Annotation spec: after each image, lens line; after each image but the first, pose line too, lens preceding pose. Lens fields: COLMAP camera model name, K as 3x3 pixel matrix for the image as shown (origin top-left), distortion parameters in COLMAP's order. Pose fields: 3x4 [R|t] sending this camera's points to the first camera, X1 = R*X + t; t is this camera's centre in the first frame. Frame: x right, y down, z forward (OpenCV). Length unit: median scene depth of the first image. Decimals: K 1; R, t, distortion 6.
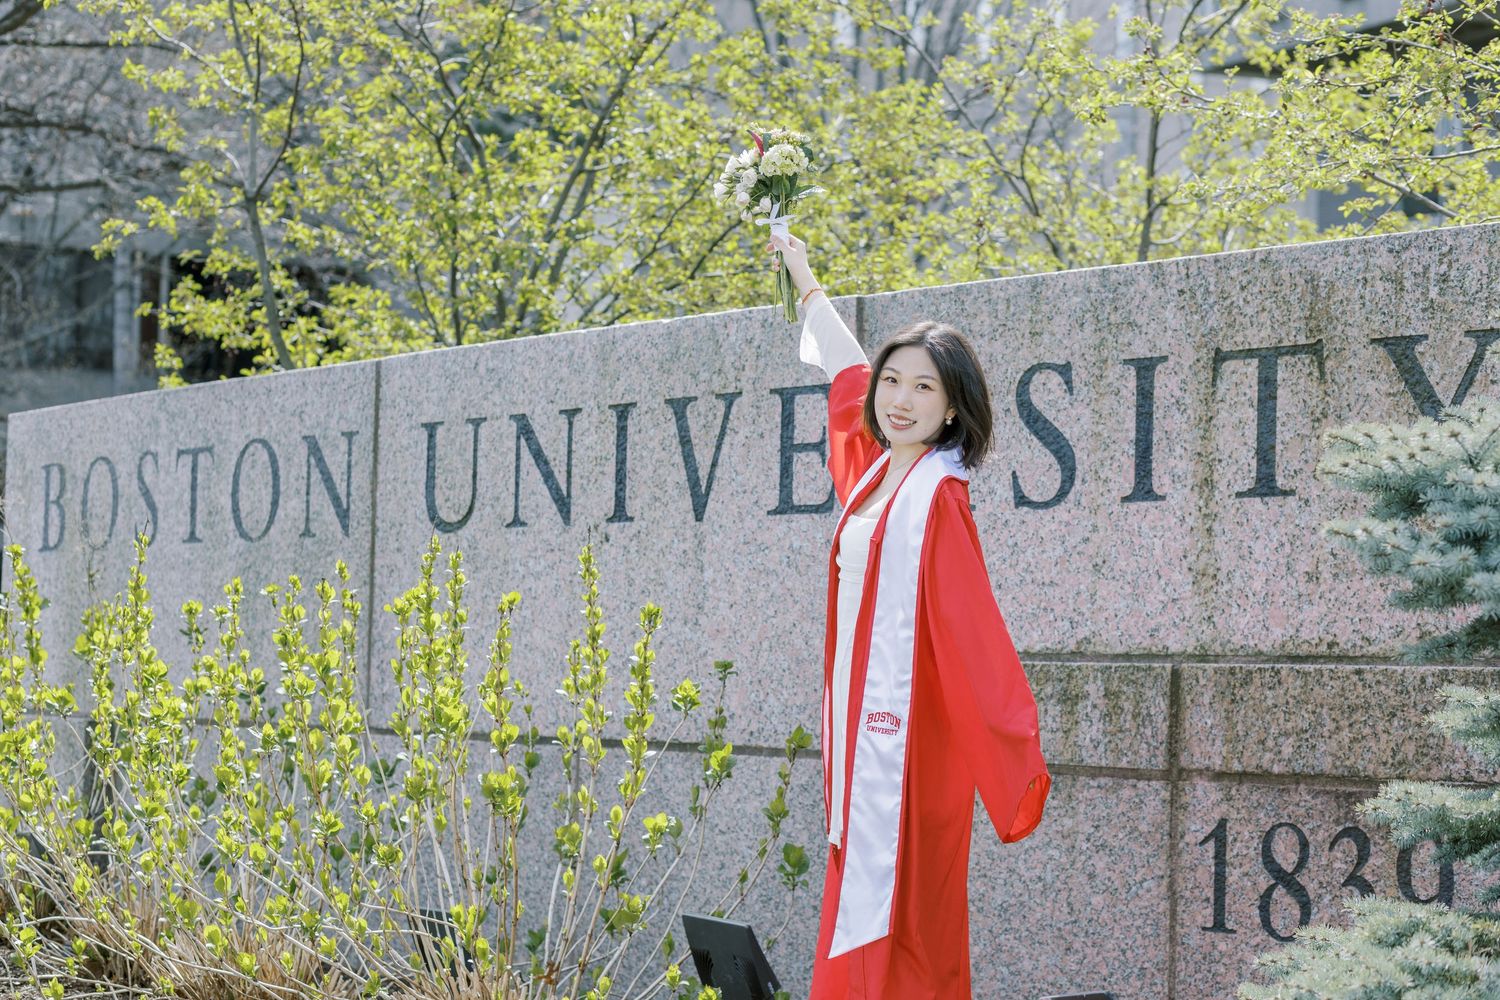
lens RADIAL K [[3624.7, 0, 783.0], [0, 3624.7, 463.8], [0, 0, 1]] dist [0.119893, 0.000000]
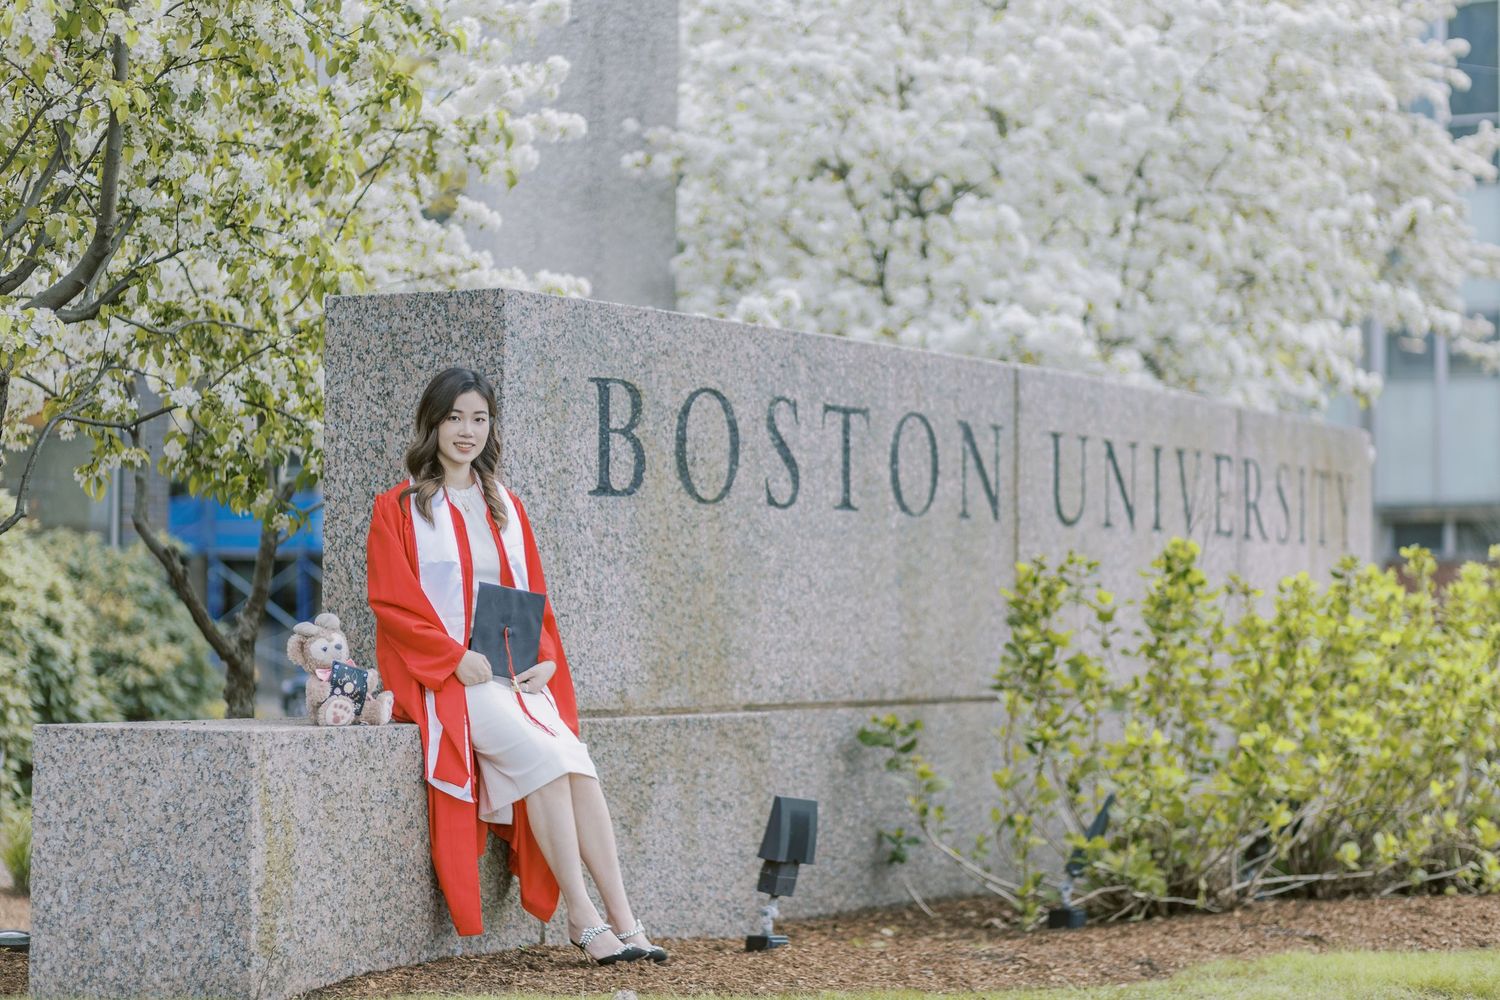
lens RADIAL K [[3624.7, 0, 750.0], [0, 3624.7, 500.7], [0, 0, 1]] dist [0.119893, 0.000000]
pose [[-0.511833, 0.011880, 0.859003, -1.377374], [-0.057804, 0.997162, -0.048233, 0.095459], [-0.857138, -0.074341, -0.509694, 2.189609]]
